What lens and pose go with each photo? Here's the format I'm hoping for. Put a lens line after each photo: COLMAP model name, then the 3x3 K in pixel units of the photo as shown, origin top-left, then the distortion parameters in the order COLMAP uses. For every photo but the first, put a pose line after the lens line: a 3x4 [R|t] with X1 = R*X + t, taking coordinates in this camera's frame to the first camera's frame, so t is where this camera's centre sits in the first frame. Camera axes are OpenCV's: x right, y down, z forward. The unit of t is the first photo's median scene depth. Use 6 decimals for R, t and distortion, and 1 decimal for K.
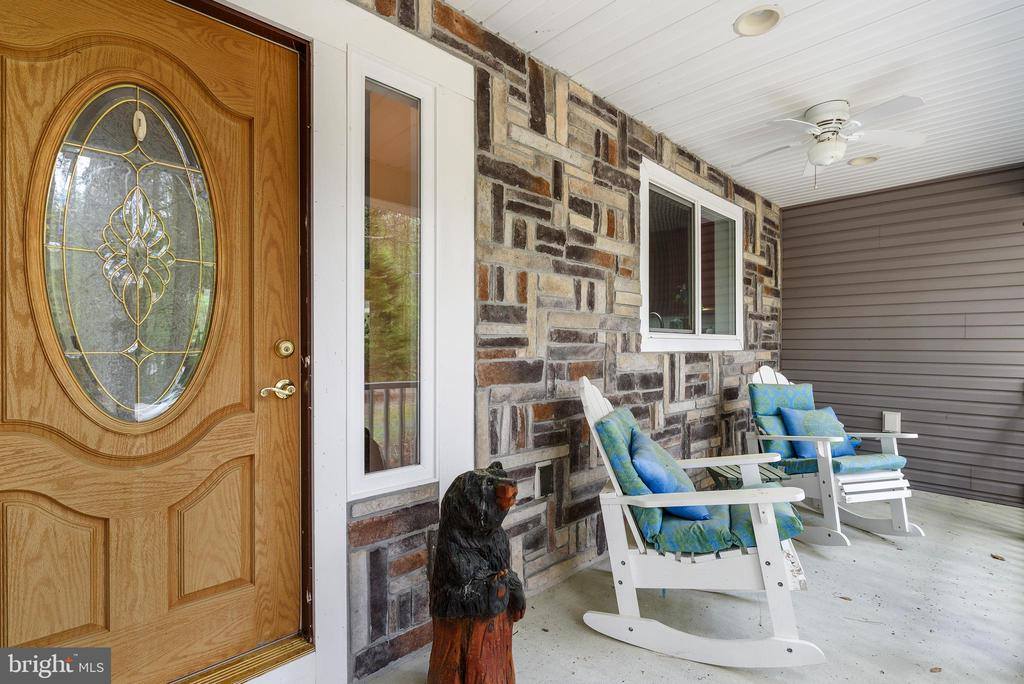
lens RADIAL K [[485.6, 0, 508.4], [0, 485.6, 348.3], [0, 0, 1]] dist [0.001755, 0.000054]
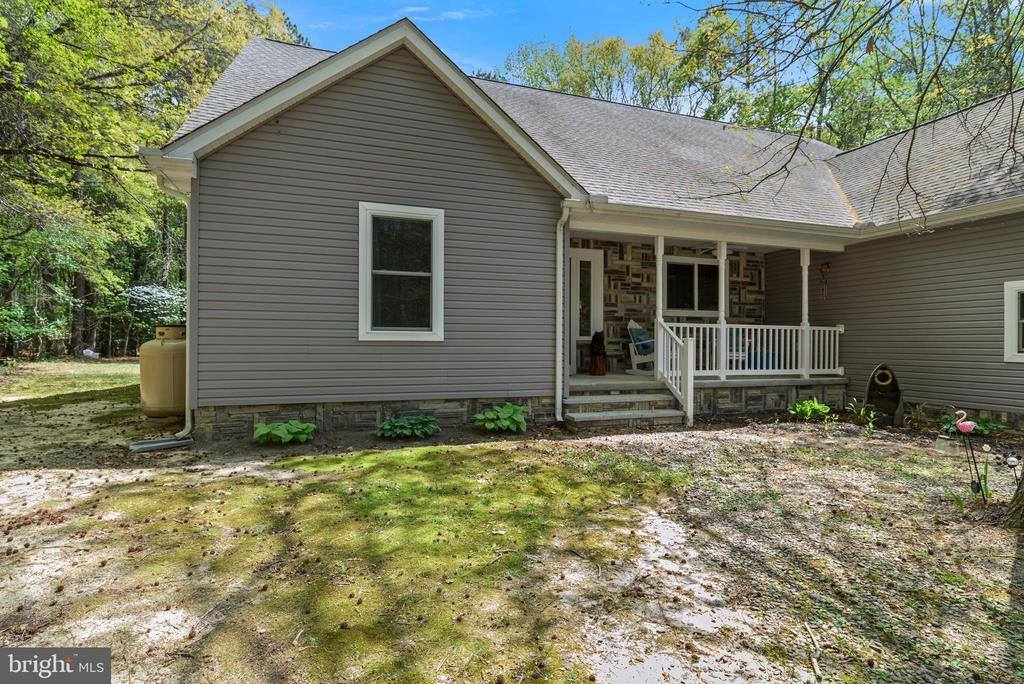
lens RADIAL K [[512.1, 0, 509.9], [0, 512.1, 342.1], [0, 0, 1]] dist [0.001912, -0.000016]
pose [[0.908631, 0.003270, -0.417587, 1.003599], [-0.006766, 0.999953, -0.006893, 0.277701], [0.417545, 0.009088, 0.908611, -3.268607]]
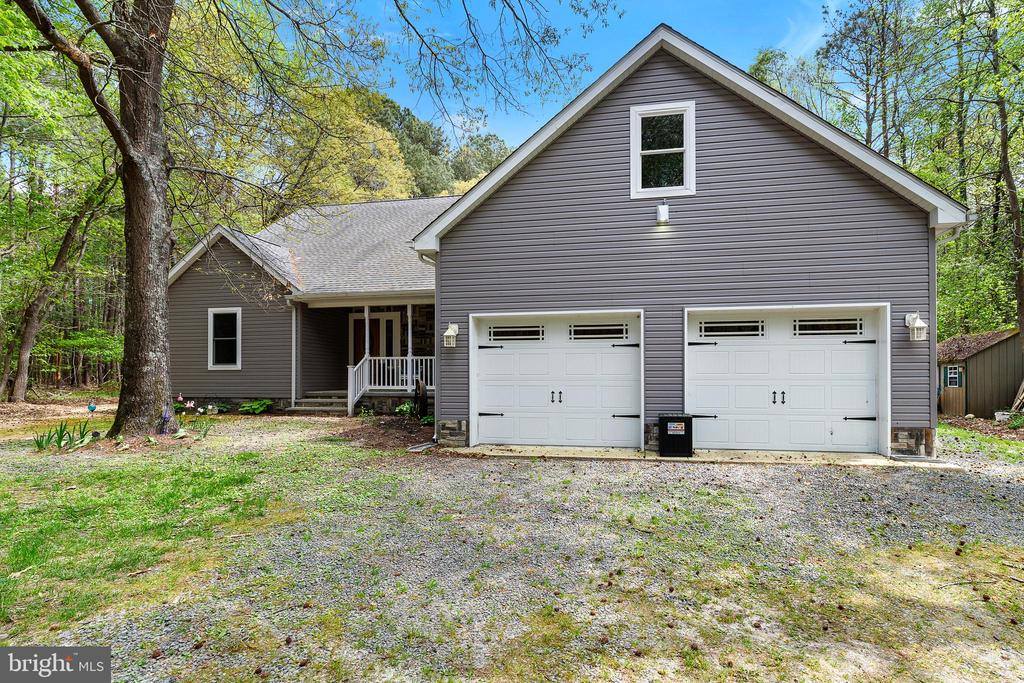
lens RADIAL K [[466.4, 0, 511.7], [0, 466.4, 376.6], [0, 0, 1]] dist [0.000722, 0.000311]
pose [[0.586884, -0.004857, -0.809657, 5.704225], [0.000796, 0.999985, -0.005422, 0.365592], [0.809671, 0.002538, 0.586879, -1.487456]]
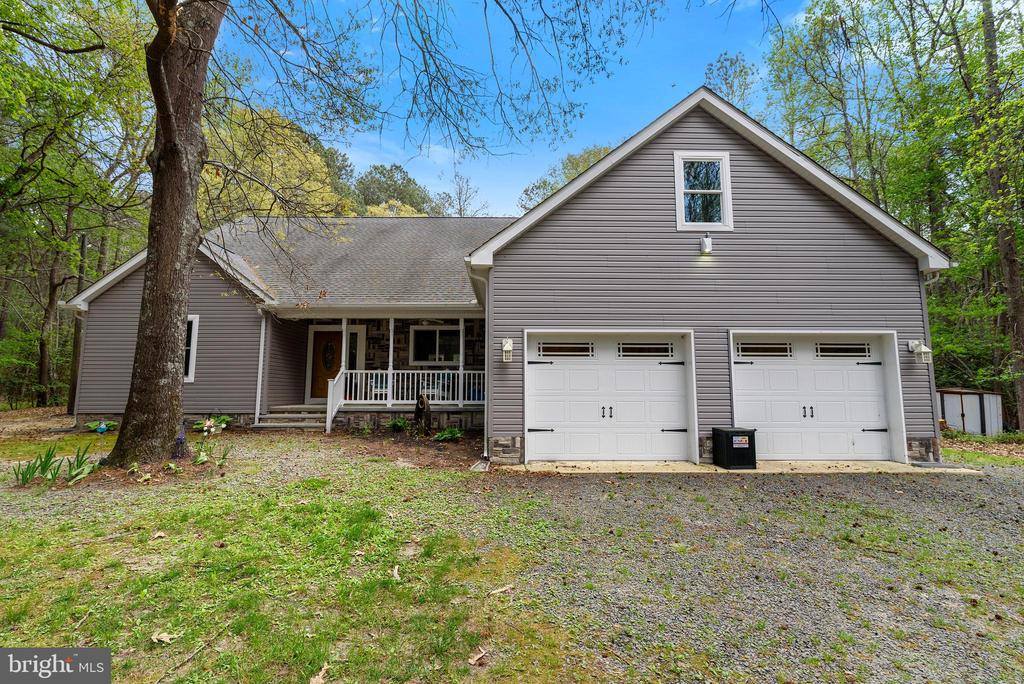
lens RADIAL K [[437.5, 0, 513.5], [0, 437.5, 345.6], [0, 0, 1]] dist [0.001869, -0.000054]
pose [[0.729833, -0.072353, -0.679786, 5.178637], [-0.002224, 0.994127, -0.108198, 0.359993], [0.683622, 0.080478, 0.725386, -1.898001]]
